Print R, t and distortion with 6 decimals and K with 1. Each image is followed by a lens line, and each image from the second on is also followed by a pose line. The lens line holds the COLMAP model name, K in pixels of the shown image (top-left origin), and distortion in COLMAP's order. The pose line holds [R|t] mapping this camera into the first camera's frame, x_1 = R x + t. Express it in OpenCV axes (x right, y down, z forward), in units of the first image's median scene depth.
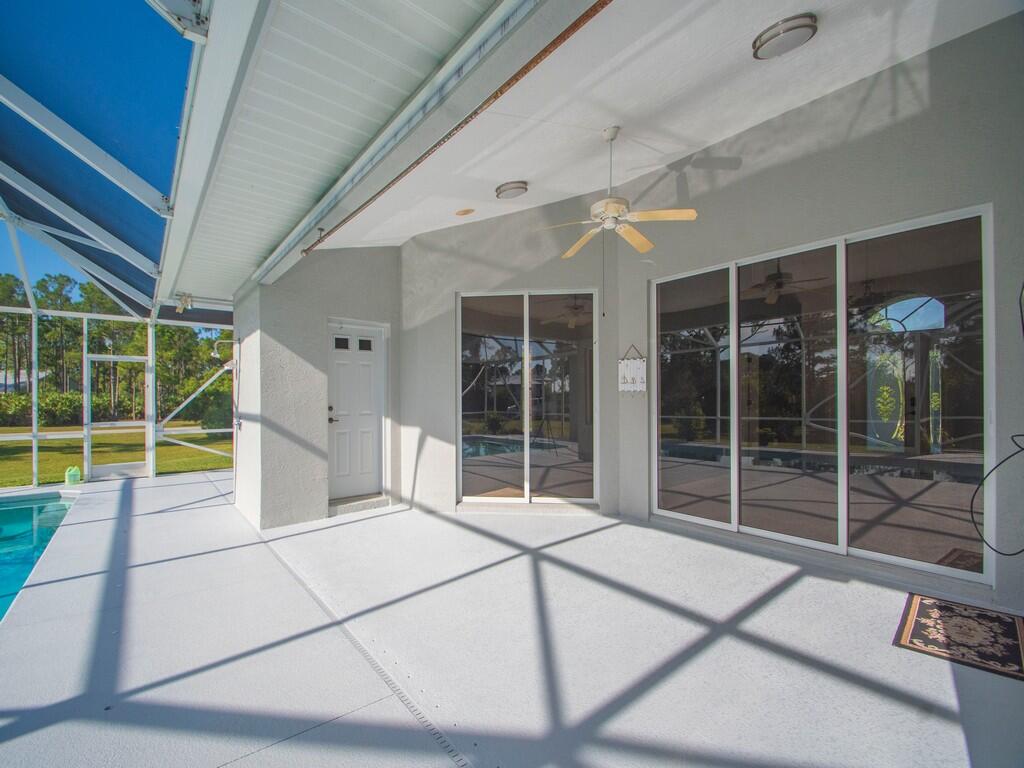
lens RADIAL K [[447.1, 0, 474.8], [0, 447.1, 396.2], [0, 0, 1]] dist [0.005238, -0.008358]
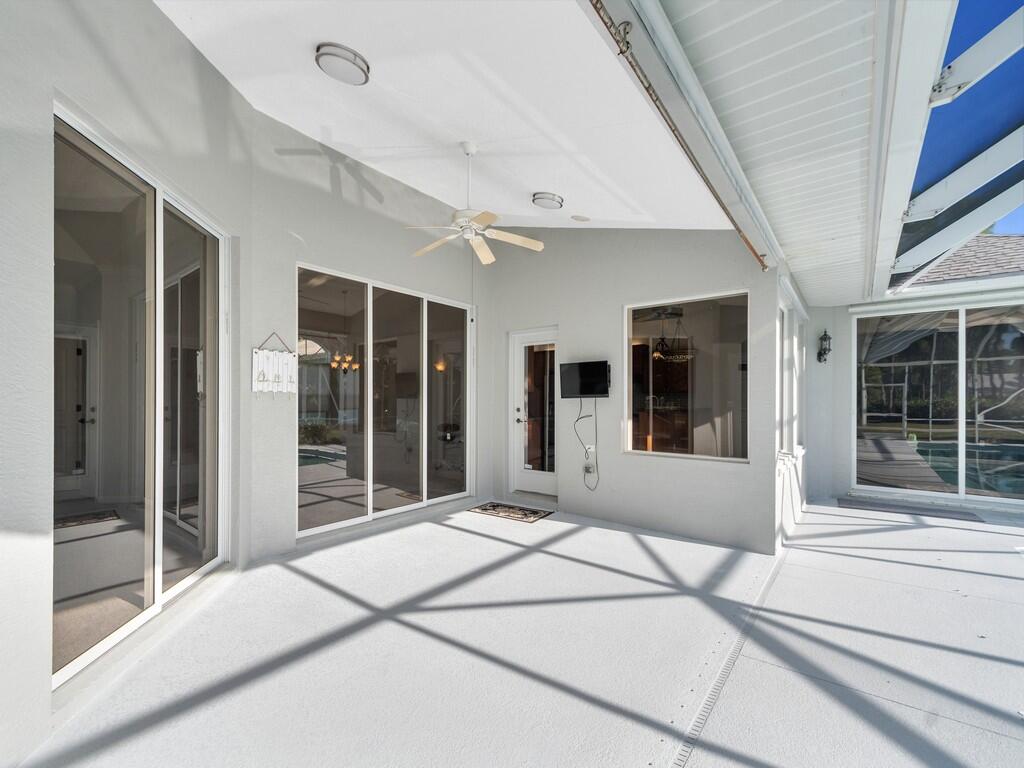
lens RADIAL K [[447.1, 0, 493.4], [0, 447.1, 406.1], [0, 0, 1]] dist [0.005238, -0.008358]
pose [[-0.243758, -0.001306, 0.969835, -0.469544], [-0.005336, 0.999986, 0.000006, 0.010143], [-0.969821, -0.005174, -0.243762, 0.778426]]
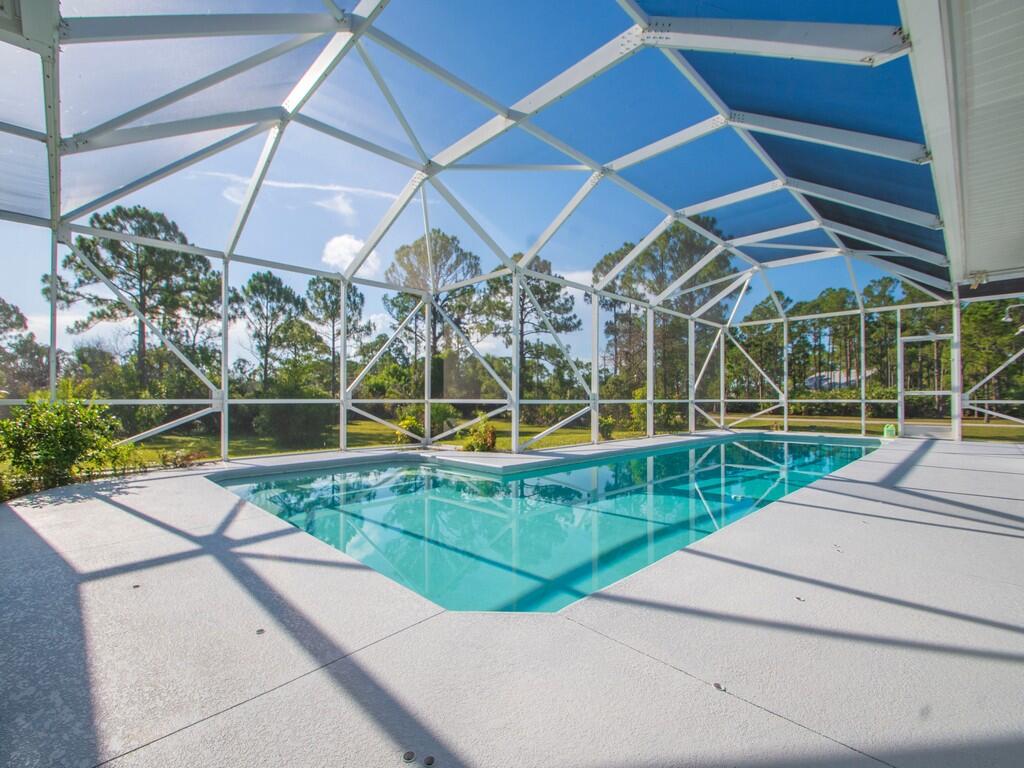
lens RADIAL K [[447.1, 0, 510.8], [0, 447.1, 390.2], [0, 0, 1]] dist [0.005238, -0.008358]
pose [[0.124586, -0.006406, -0.992188, 0.235914], [-0.000402, 0.999979, -0.006507, 0.059838], [0.992209, 0.001209, 0.124581, -0.238644]]
